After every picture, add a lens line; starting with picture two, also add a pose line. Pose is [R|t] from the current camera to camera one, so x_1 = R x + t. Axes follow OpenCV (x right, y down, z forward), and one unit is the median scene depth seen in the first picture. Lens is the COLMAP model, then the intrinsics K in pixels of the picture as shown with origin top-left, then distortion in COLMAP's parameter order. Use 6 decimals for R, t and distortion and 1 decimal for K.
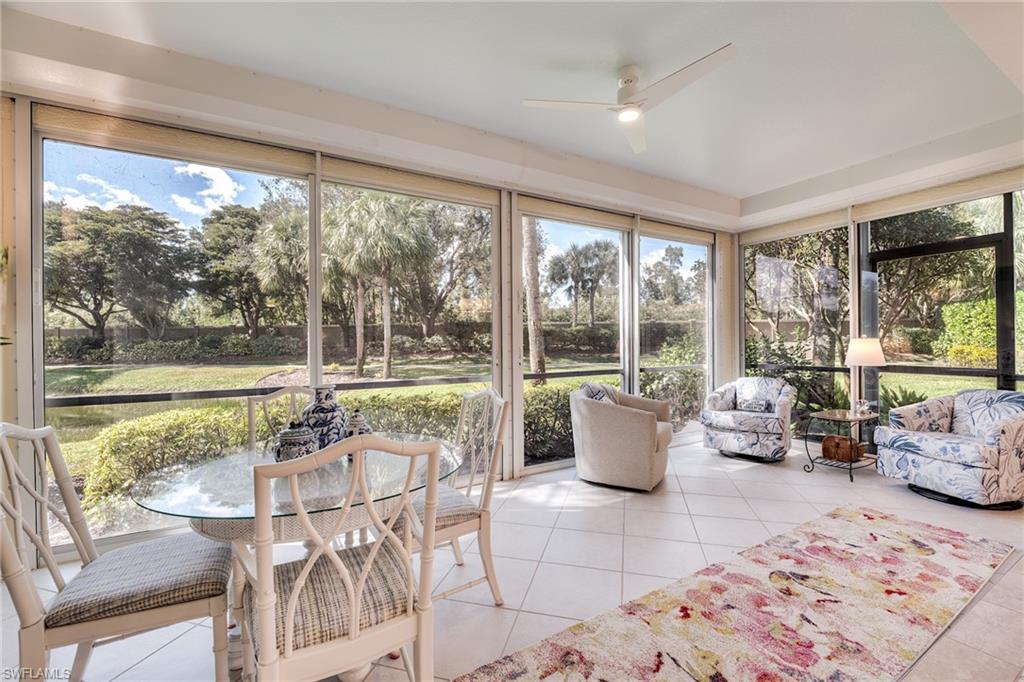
lens RADIAL K [[409.6, 0, 516.5], [0, 409.6, 341.5], [0, 0, 1]] dist [-0.007259, -0.001805]
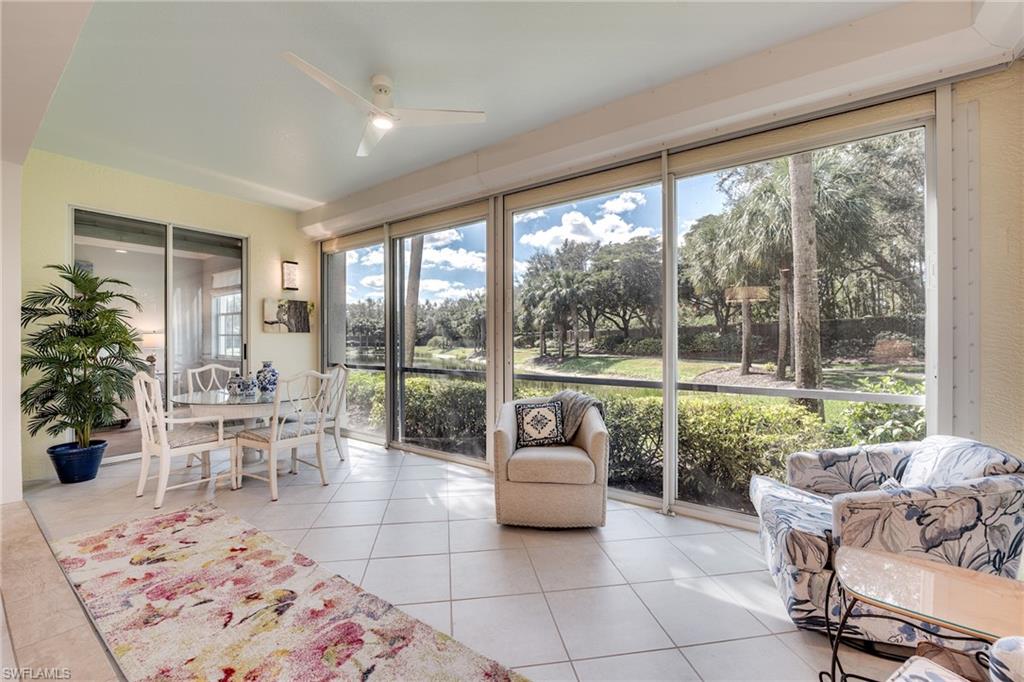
lens RADIAL K [[409.6, 0, 515.3], [0, 409.6, 341.4], [0, 0, 1]] dist [-0.007259, -0.001805]
pose [[0.431152, 0.007747, -0.902246, 0.792981], [-0.002638, 0.999970, 0.007326, -0.003707], [0.902275, -0.000779, 0.431159, 0.501079]]
